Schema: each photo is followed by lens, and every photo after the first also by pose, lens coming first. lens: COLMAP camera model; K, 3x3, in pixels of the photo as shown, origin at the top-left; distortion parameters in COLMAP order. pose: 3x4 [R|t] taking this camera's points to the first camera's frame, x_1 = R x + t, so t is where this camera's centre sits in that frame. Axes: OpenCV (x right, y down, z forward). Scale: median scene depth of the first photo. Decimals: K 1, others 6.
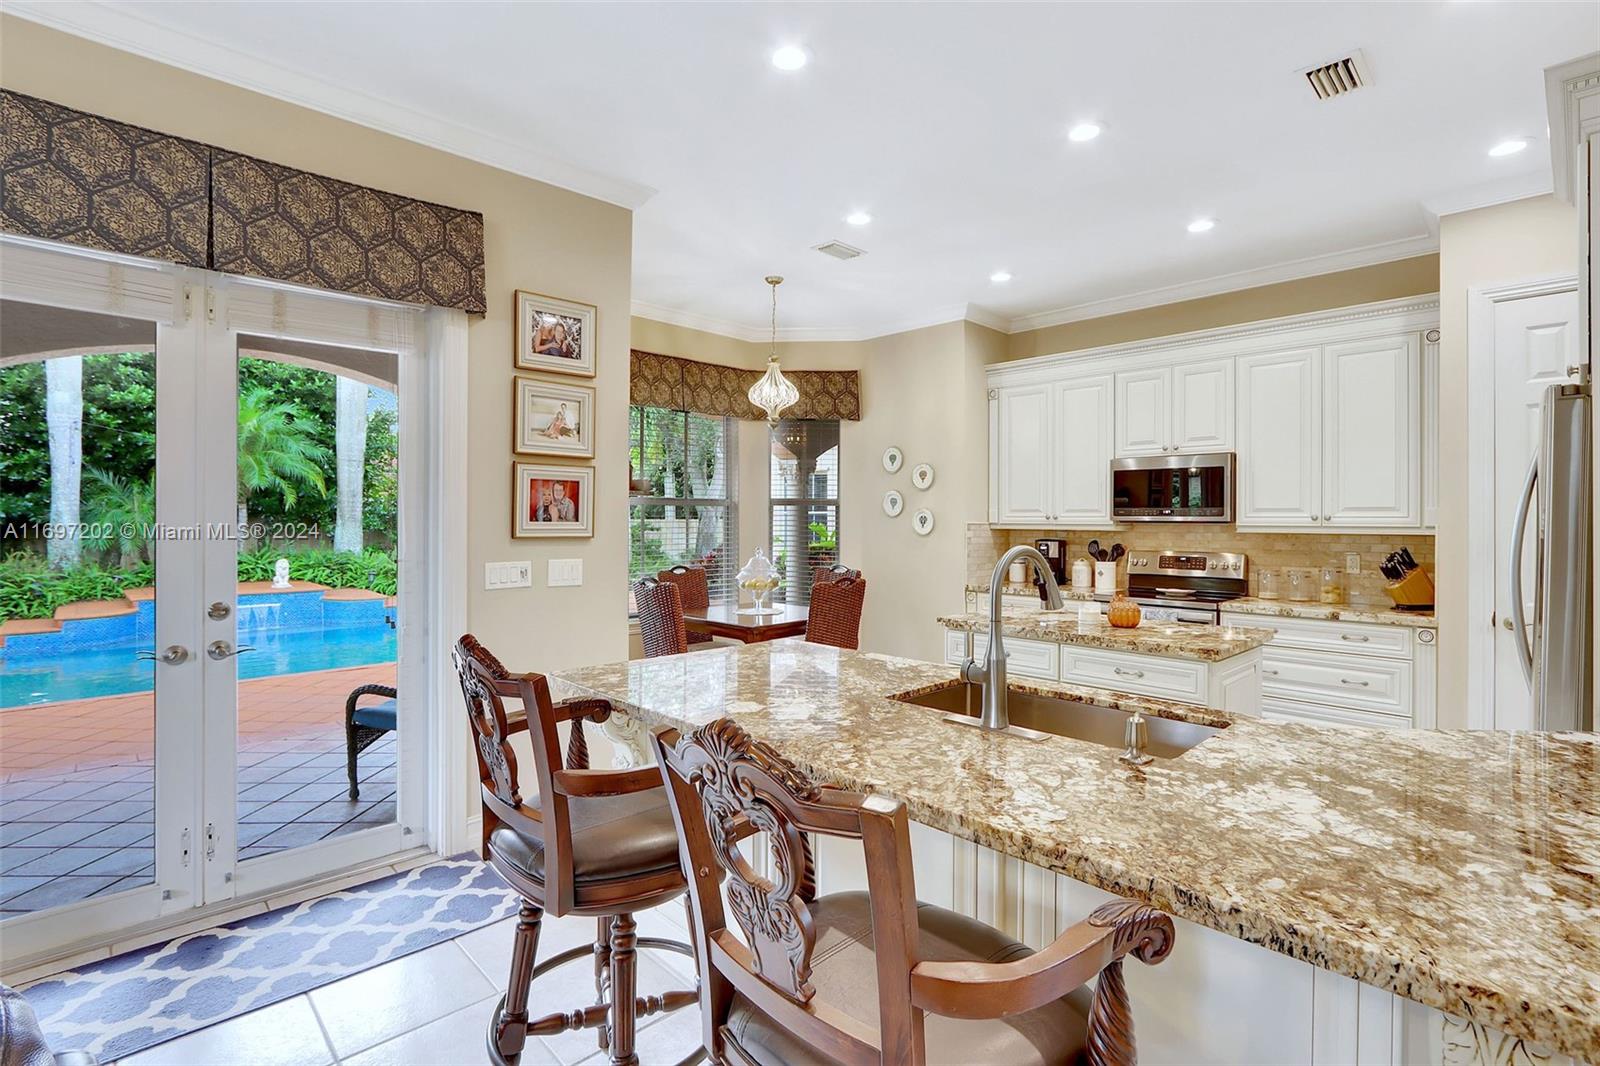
lens RADIAL K [[754.8, 0, 819.5], [0, 754.8, 523.7], [0, 0, 1]] dist [-0.019410, 0.005388]
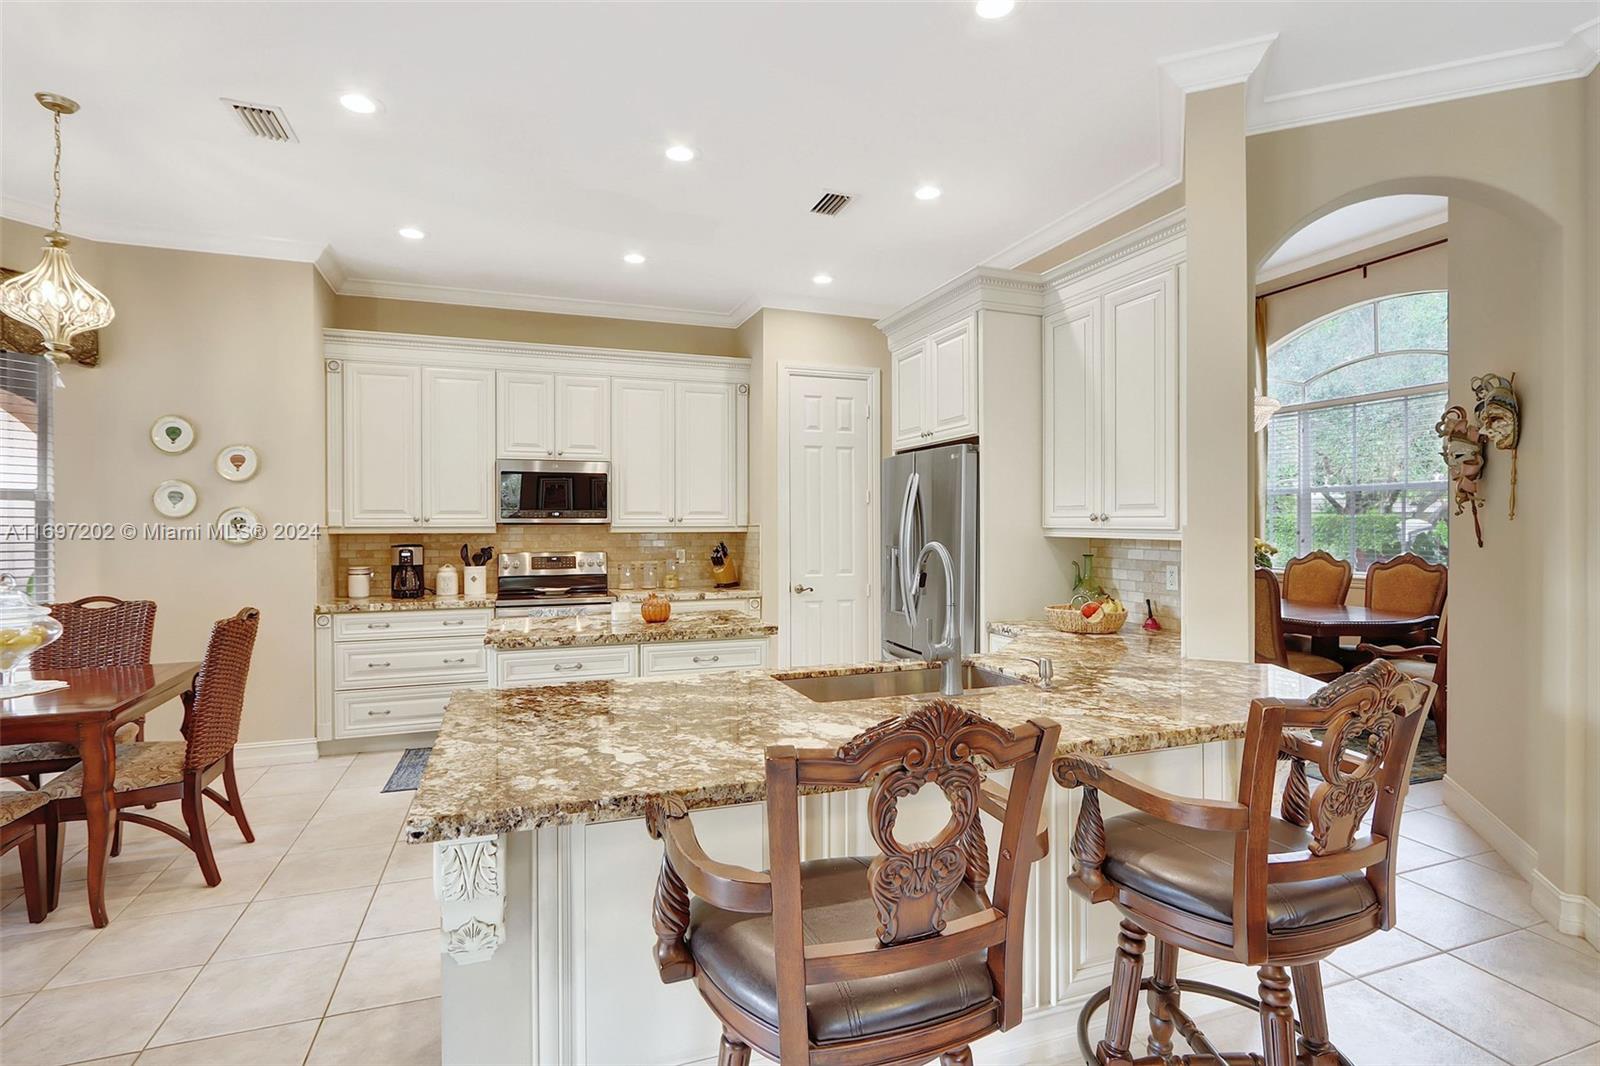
lens RADIAL K [[754.8, 0, 799.9], [0, 754.8, 523.7], [0, 0, 1]] dist [-0.019410, 0.005388]
pose [[0.421165, -0.004692, 0.906972, -0.435060], [0.007569, 0.999970, 0.001659, -0.001803], [-0.906952, 0.006166, 0.421188, 0.327687]]
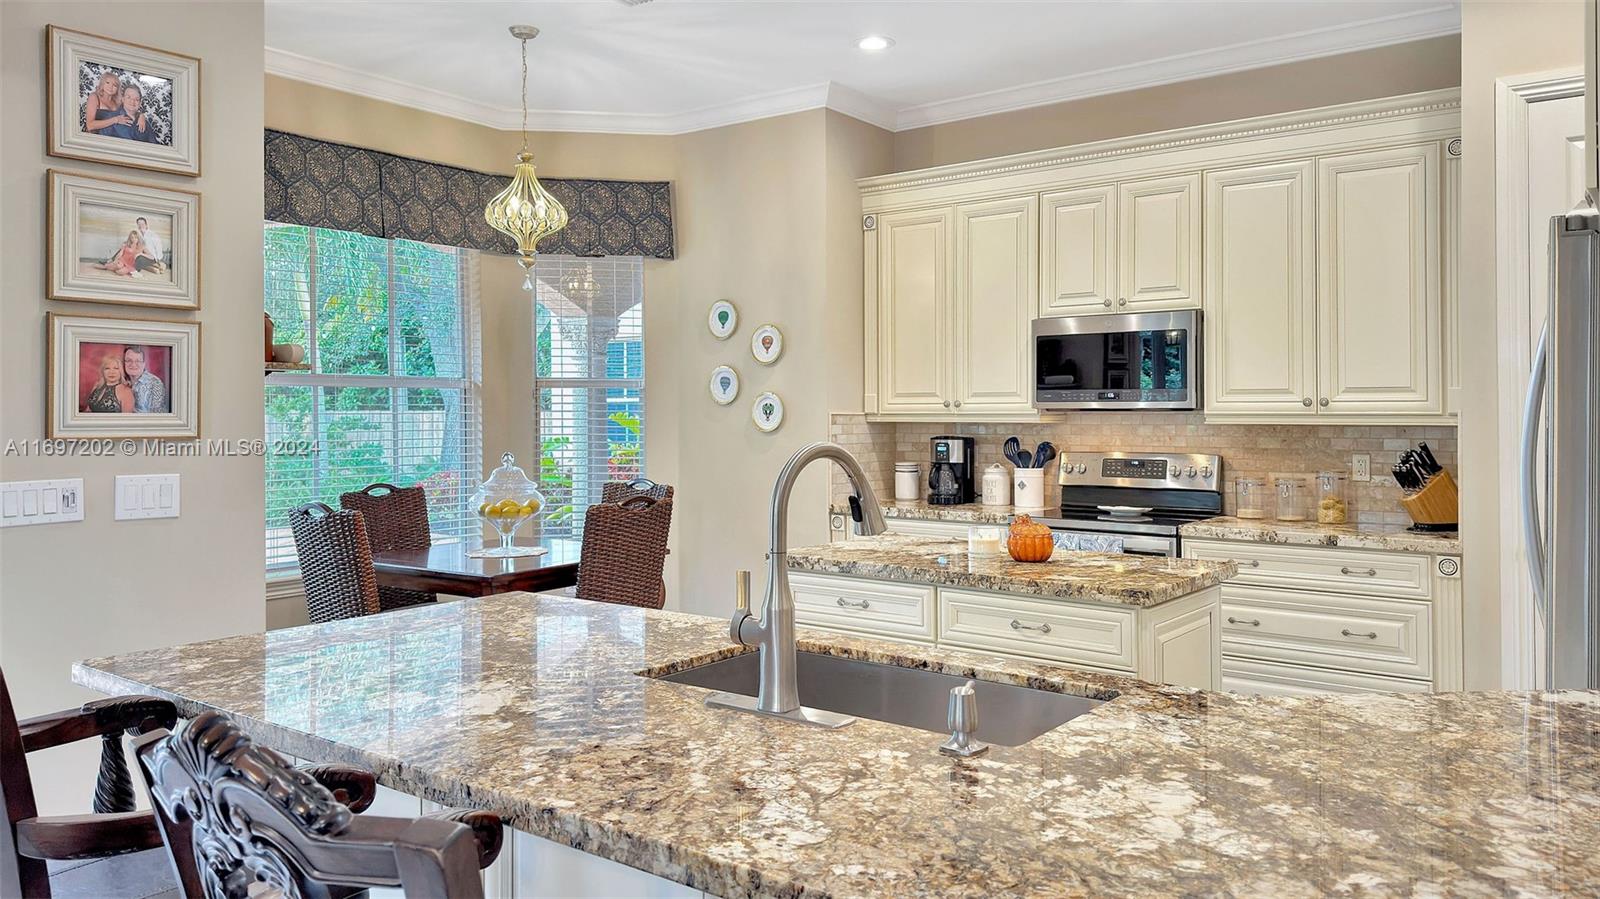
lens RADIAL K [[1141.9, 0, 829.5], [0, 1141.9, 421.8], [0, 0, 1]] dist [0.084594, -0.092026]
pose [[0.988207, -0.006214, 0.152997, 0.056210], [0.005532, 0.999973, 0.004883, 0.002949], [-0.153023, -0.003980, 0.988215, -0.009434]]
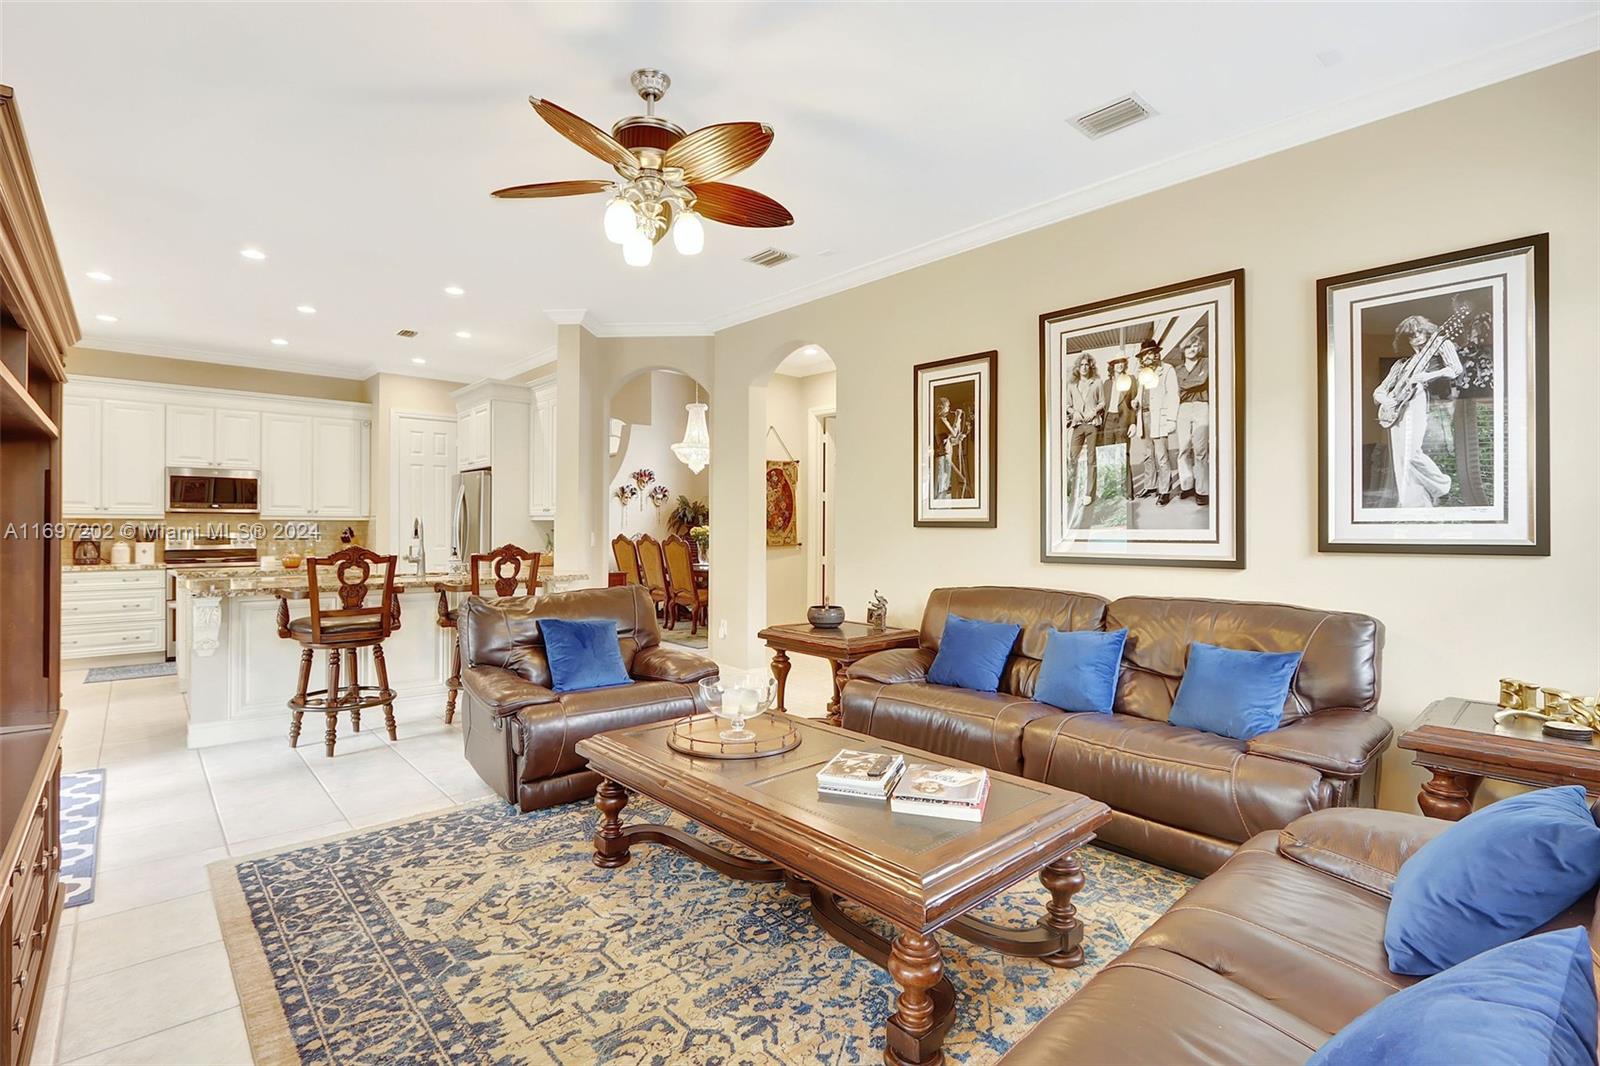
lens RADIAL K [[754.8, 0, 803.4], [0, 754.8, 522.2], [0, 0, 1]] dist [-0.019410, 0.005388]
pose [[0.047980, 0.003077, 0.998844, -1.249418], [0.004413, 0.999985, -0.003293, 0.034319], [-0.998839, 0.004566, 0.047966, -0.318299]]
